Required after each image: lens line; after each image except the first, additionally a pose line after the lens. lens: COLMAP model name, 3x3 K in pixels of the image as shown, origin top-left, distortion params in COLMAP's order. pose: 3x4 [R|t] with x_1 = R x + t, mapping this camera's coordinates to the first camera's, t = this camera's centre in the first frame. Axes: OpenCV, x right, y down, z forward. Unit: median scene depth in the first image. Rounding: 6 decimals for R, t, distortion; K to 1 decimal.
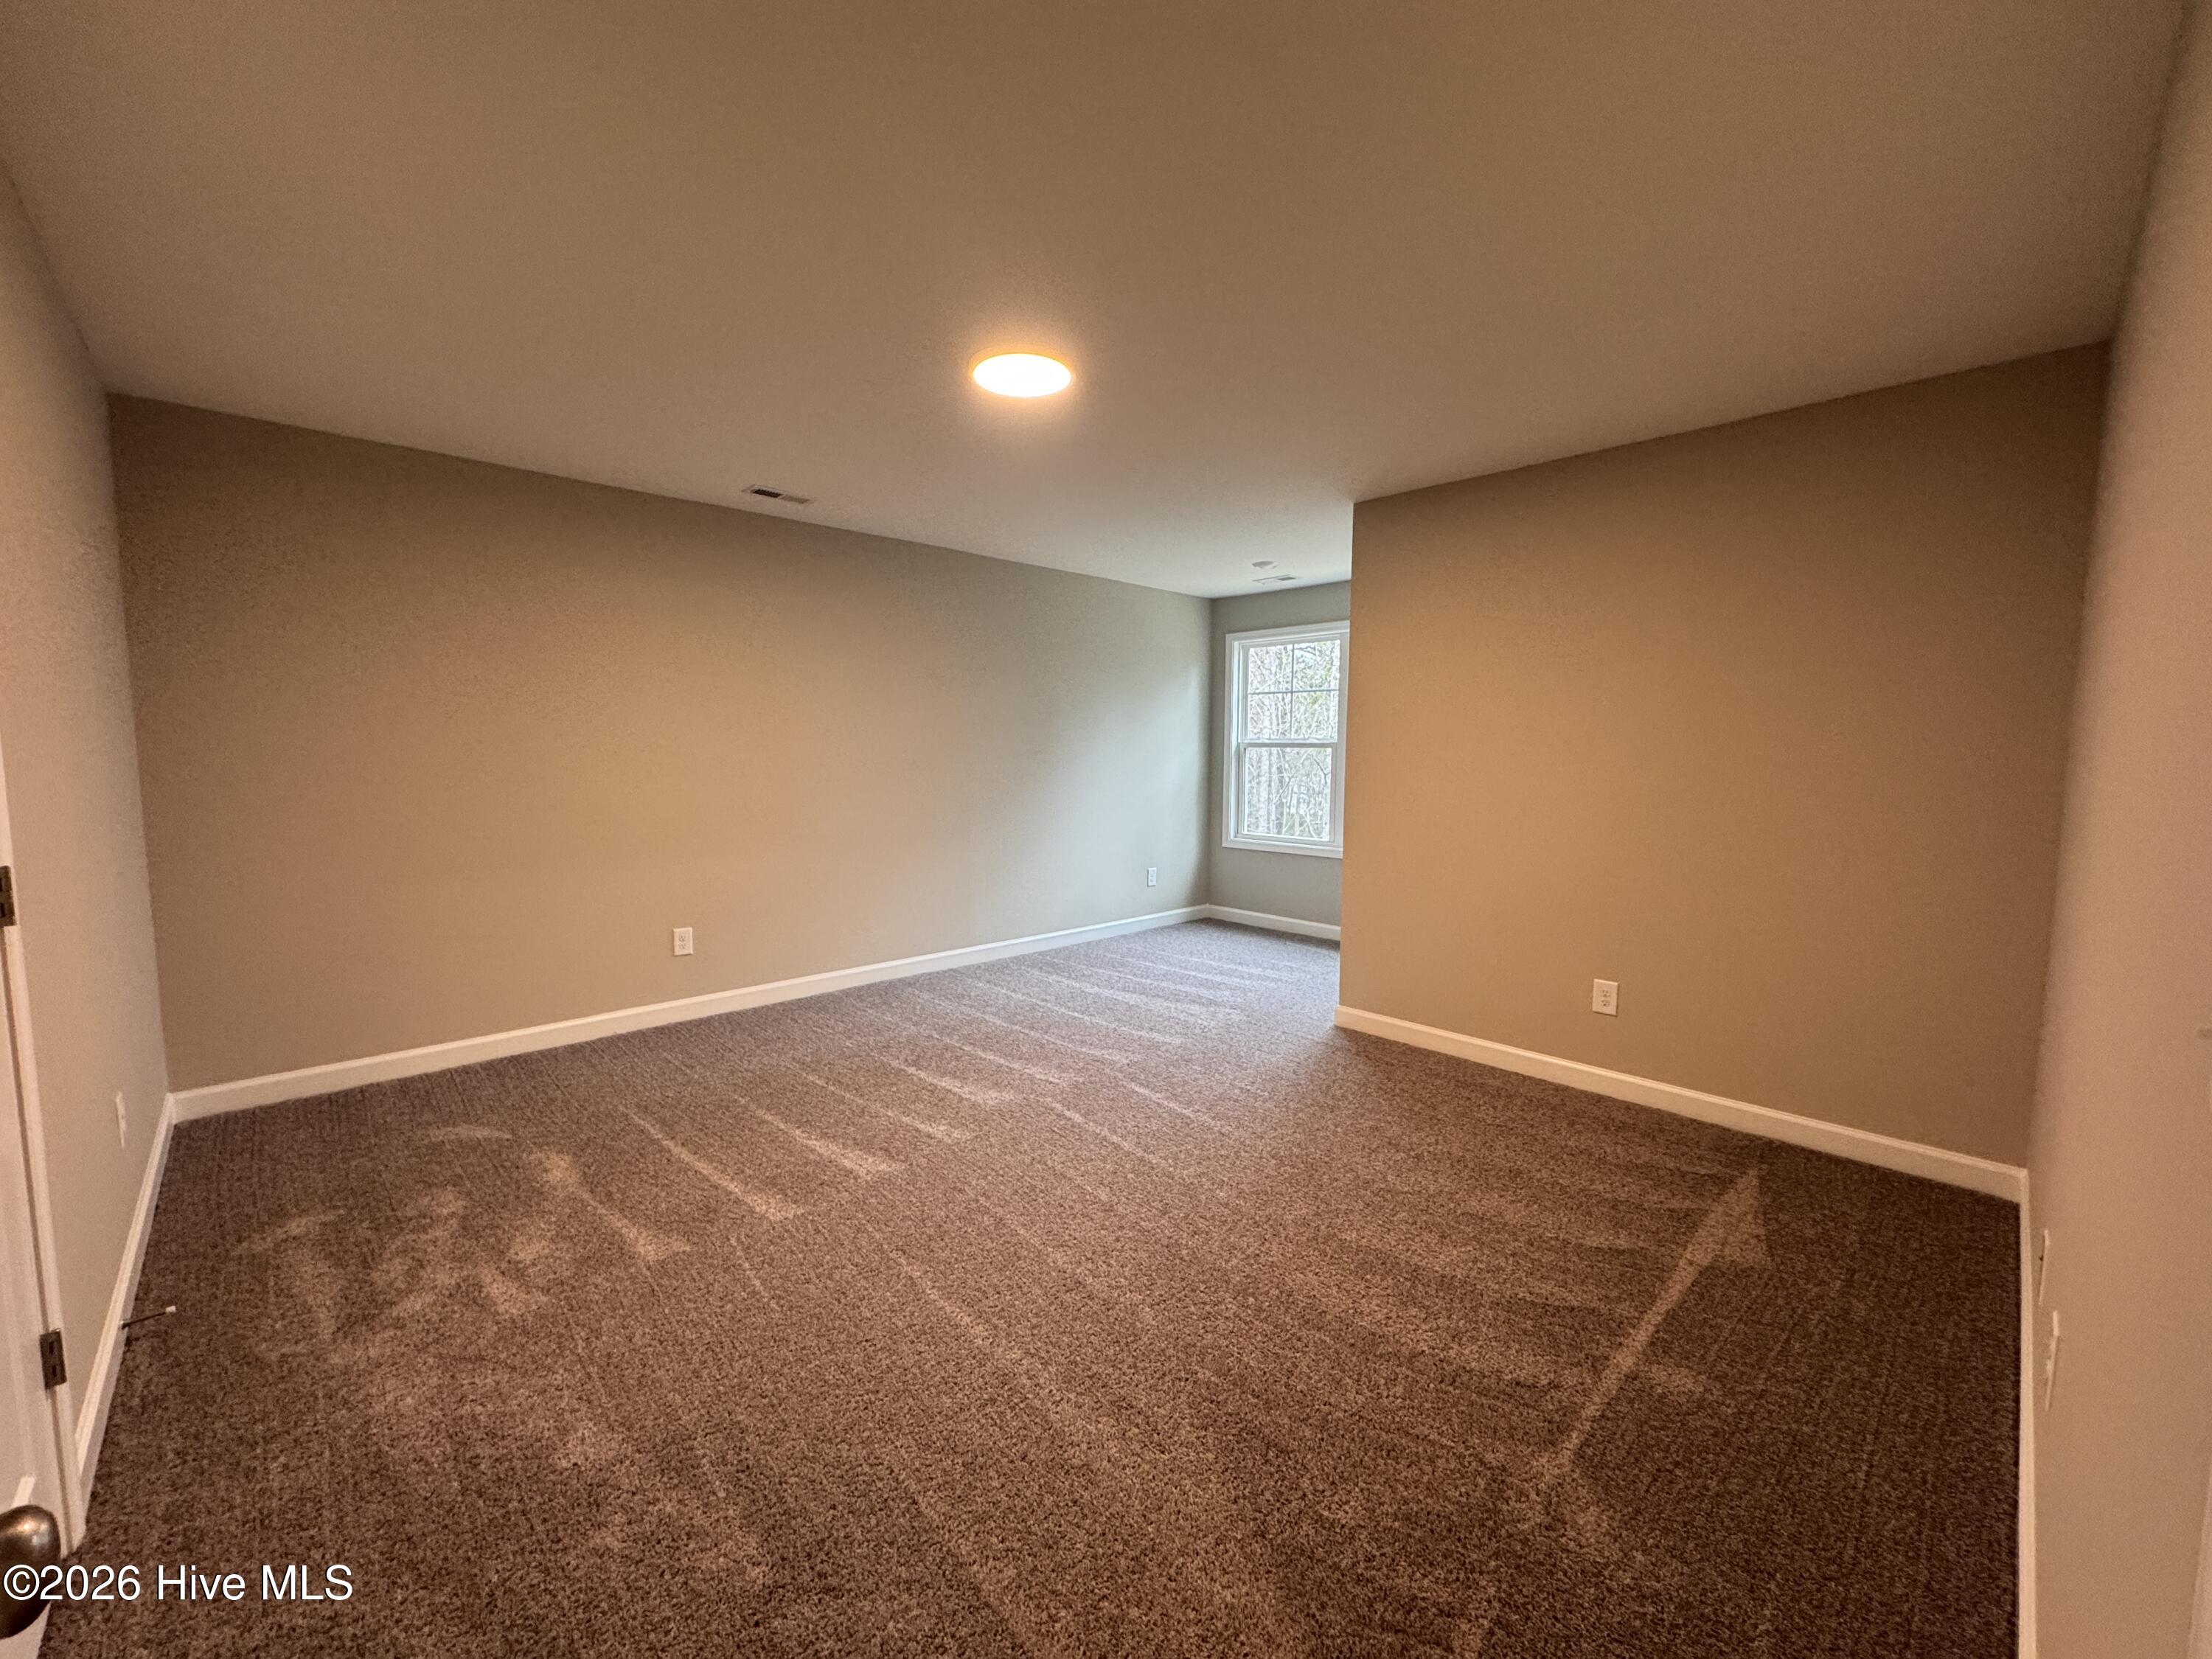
lens RADIAL K [[882.0, 0, 1105.3], [0, 882.0, 826.1], [0, 0, 1]] dist [-0.001966, -0.000085]
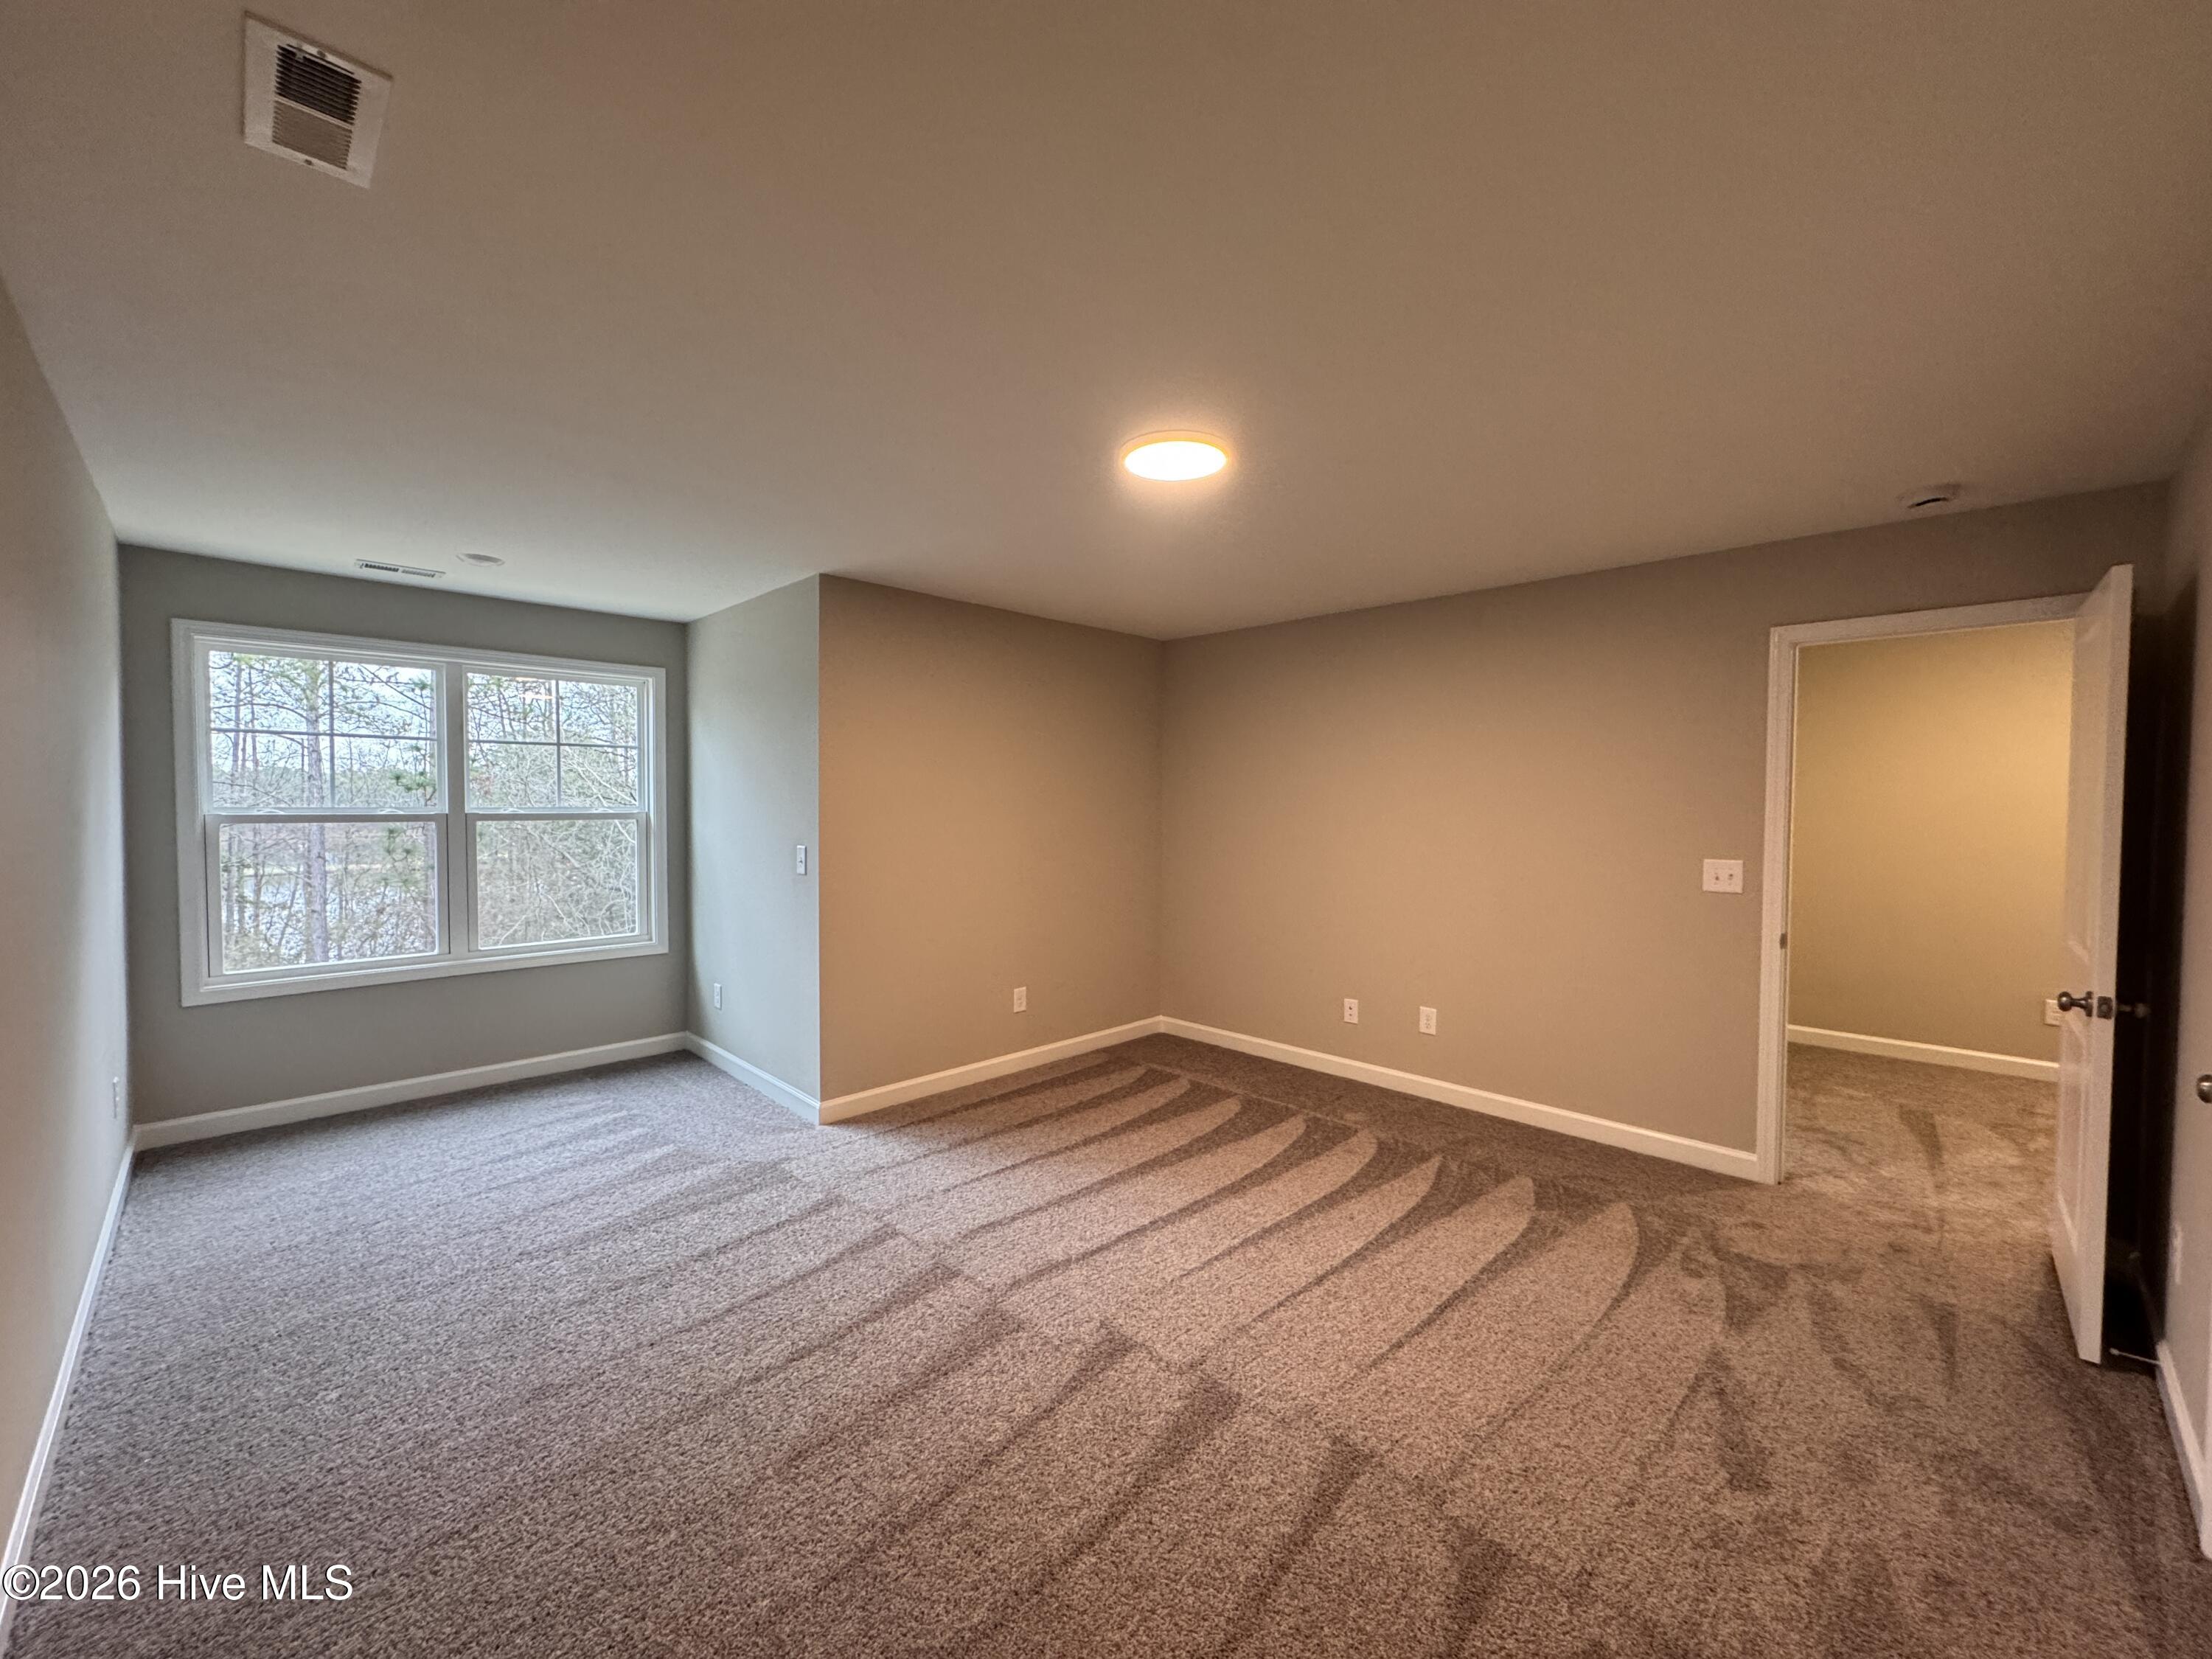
lens RADIAL K [[882.0, 0, 1105.3], [0, 882.0, 826.1], [0, 0, 1]] dist [-0.001966, -0.000085]
pose [[-0.008989, -0.033250, 0.999407, -0.724285], [0.085376, 0.995772, 0.033897, -0.101745], [-0.996308, 0.085630, -0.006112, 0.759243]]
